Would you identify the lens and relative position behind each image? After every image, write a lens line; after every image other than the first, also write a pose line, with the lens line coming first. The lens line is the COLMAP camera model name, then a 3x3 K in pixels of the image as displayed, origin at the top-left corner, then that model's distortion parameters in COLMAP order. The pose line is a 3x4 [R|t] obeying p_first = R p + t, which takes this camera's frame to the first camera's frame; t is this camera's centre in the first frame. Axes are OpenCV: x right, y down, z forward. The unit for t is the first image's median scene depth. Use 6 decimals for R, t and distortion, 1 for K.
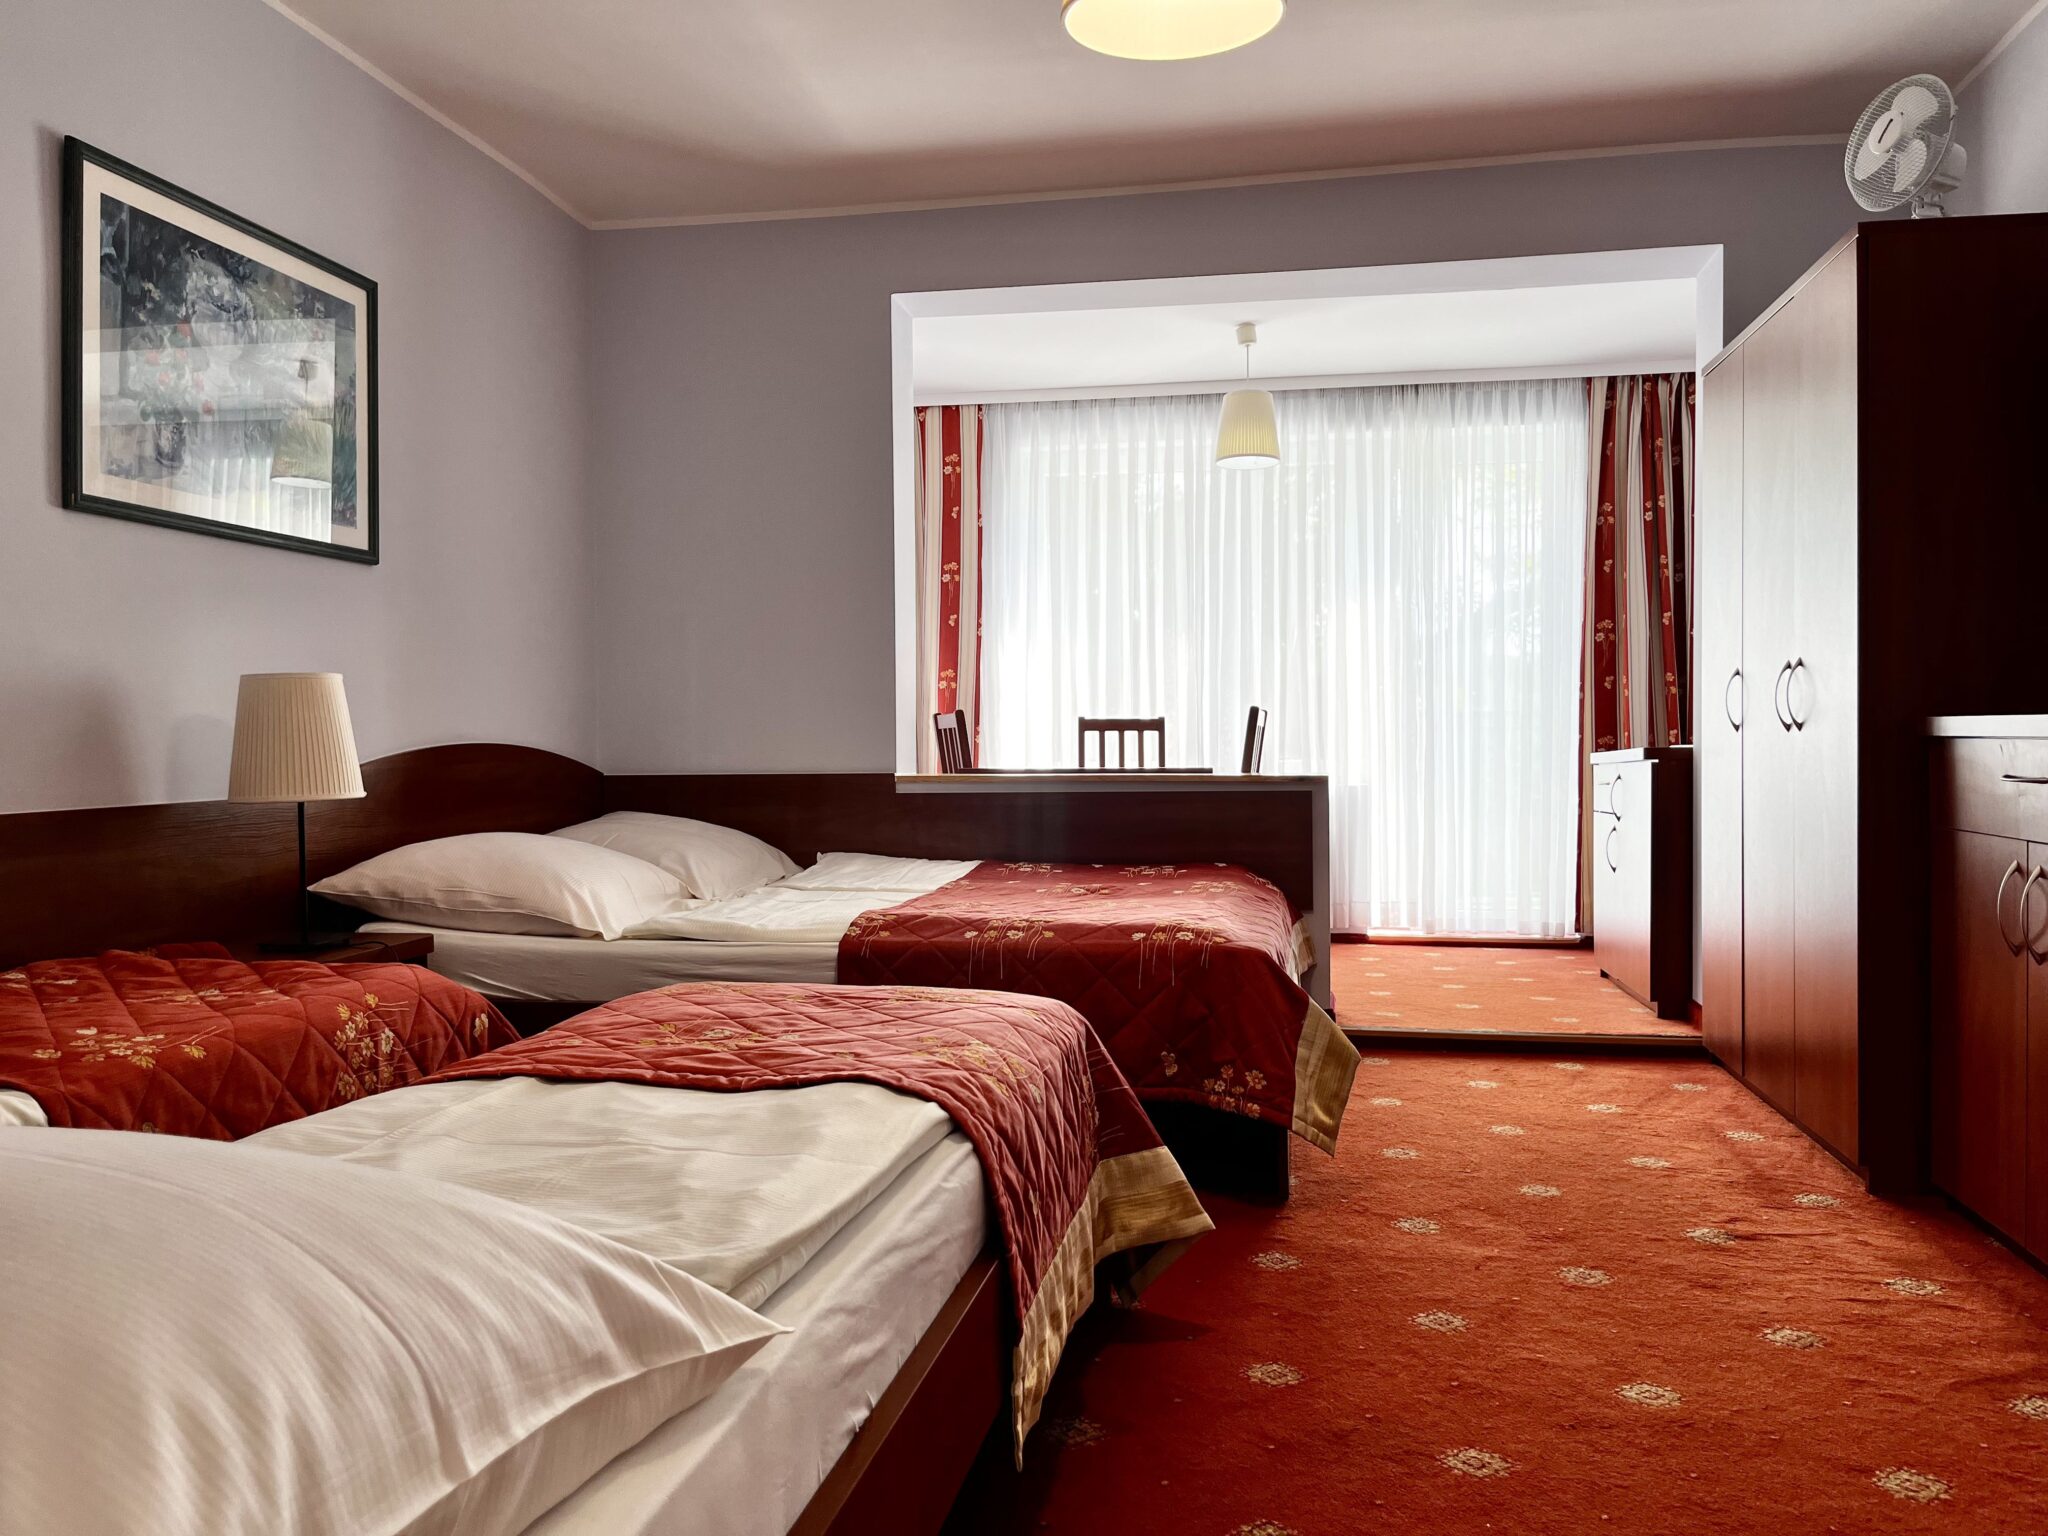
lens RADIAL K [[1538.3, 0, 1032.9], [0, 1538.3, 778.5], [0, 0, 1]] dist [0.048194, -0.081341]
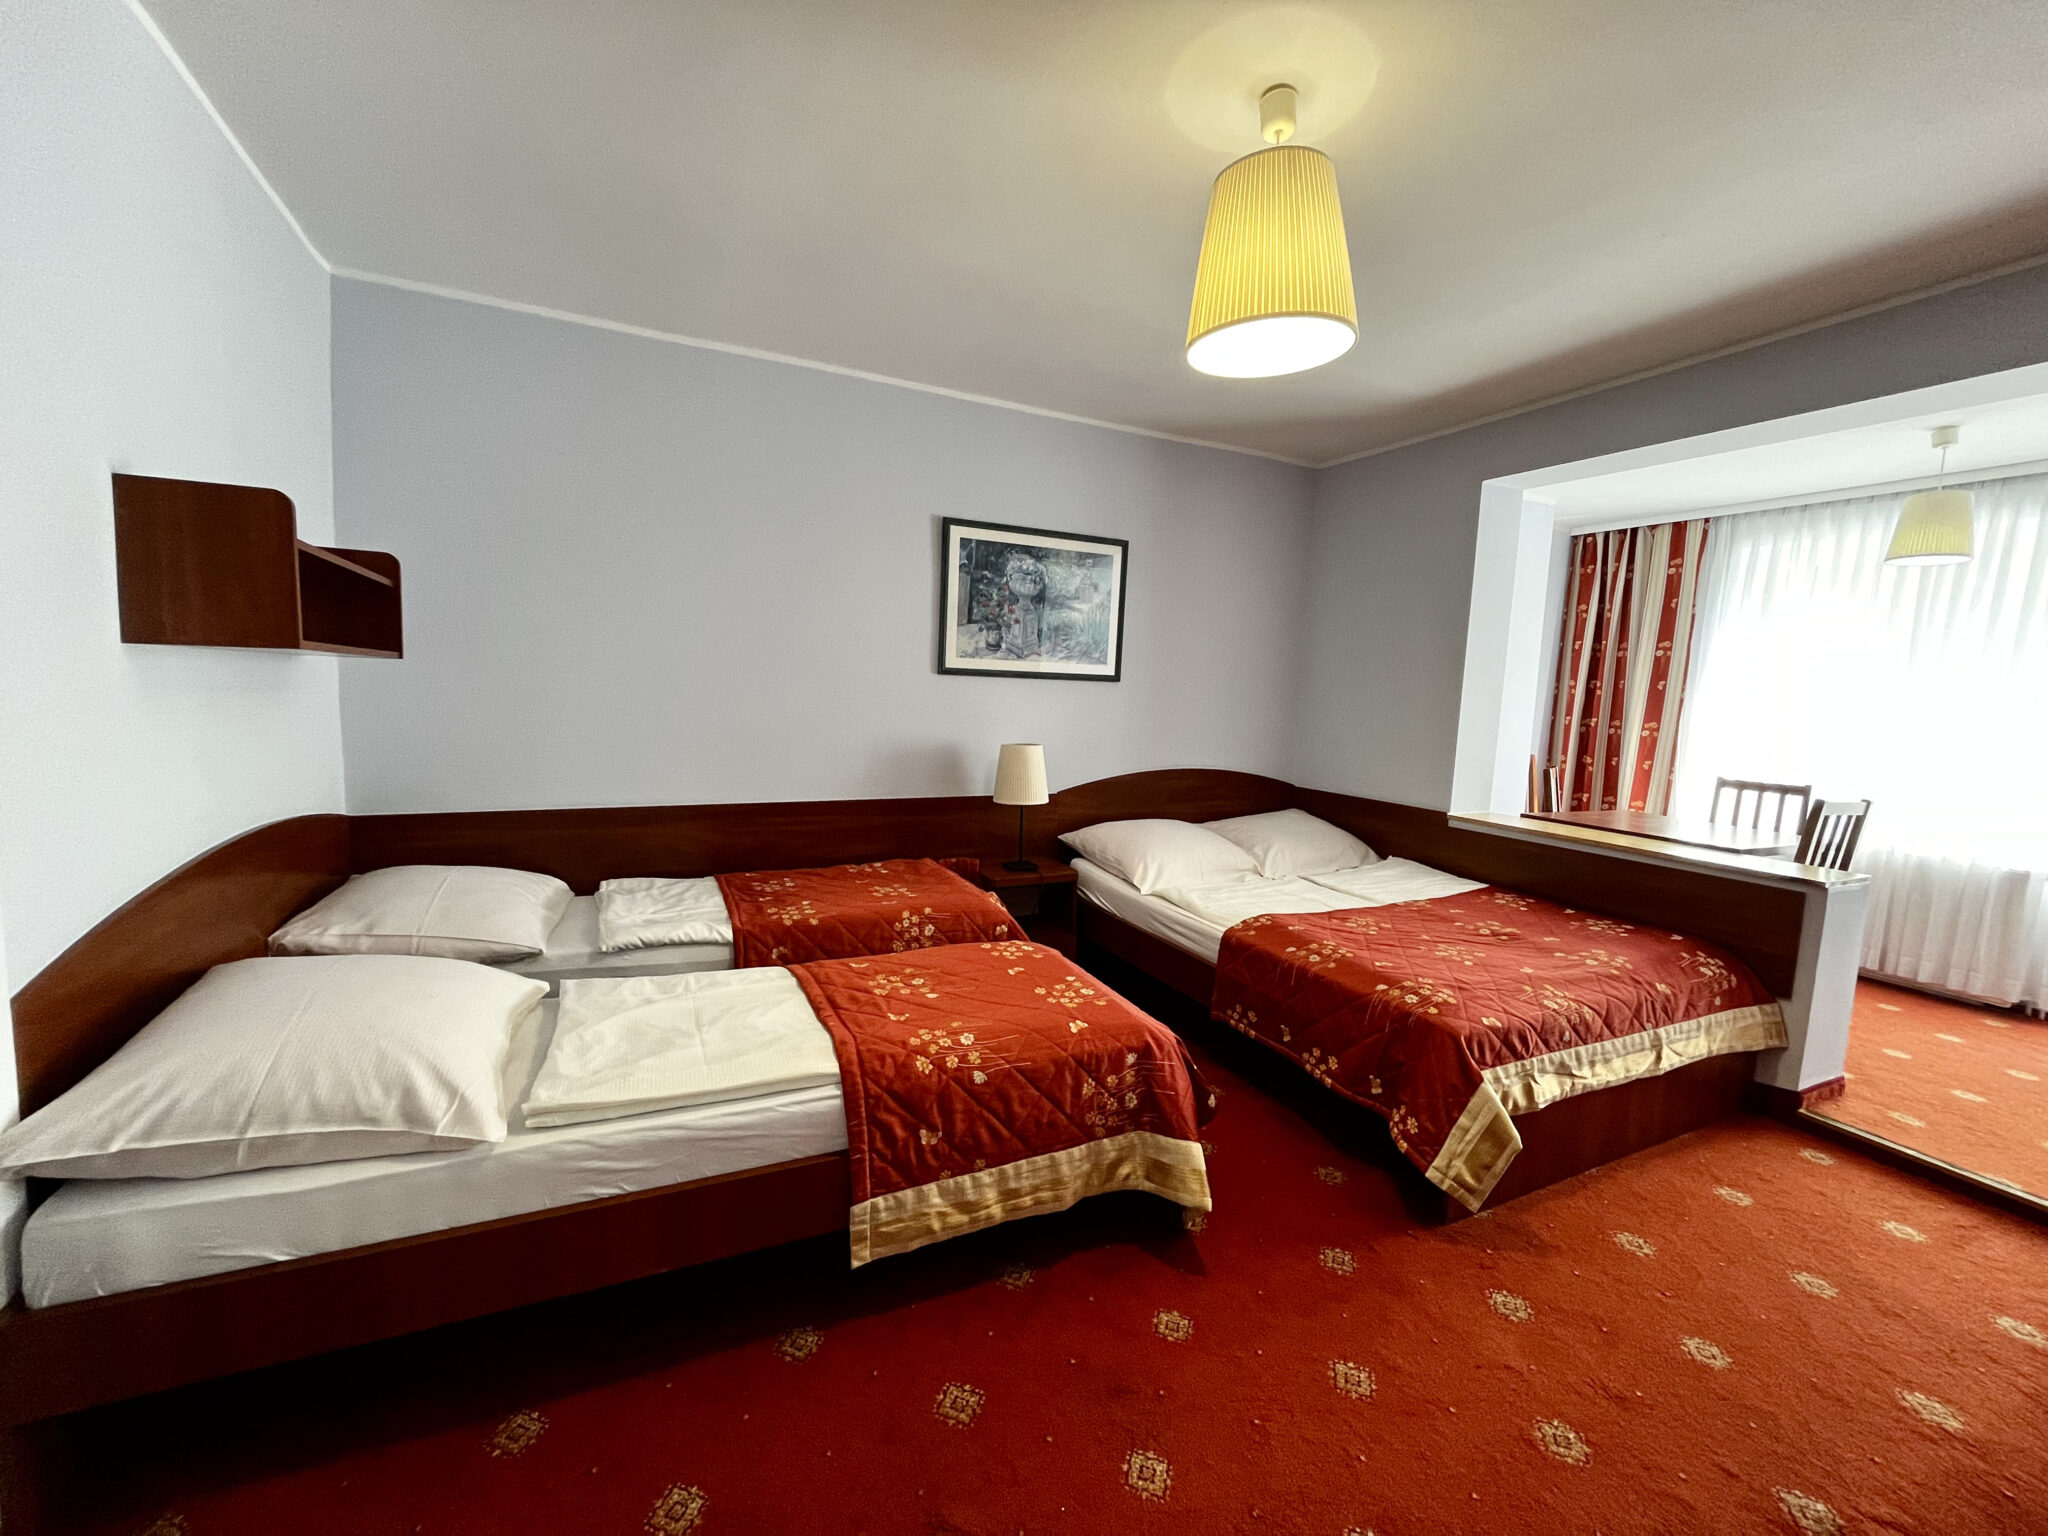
lens RADIAL K [[824.2, 0, 1024.0], [0, 824.2, 768.0], [0, 0, 1]] dist [-0.007187, 0.000060]
pose [[0.582897, 0.114922, -0.804378, 0.462881], [-0.064493, 0.993368, 0.095187, -0.145207], [0.809983, -0.003608, 0.586443, 0.317922]]
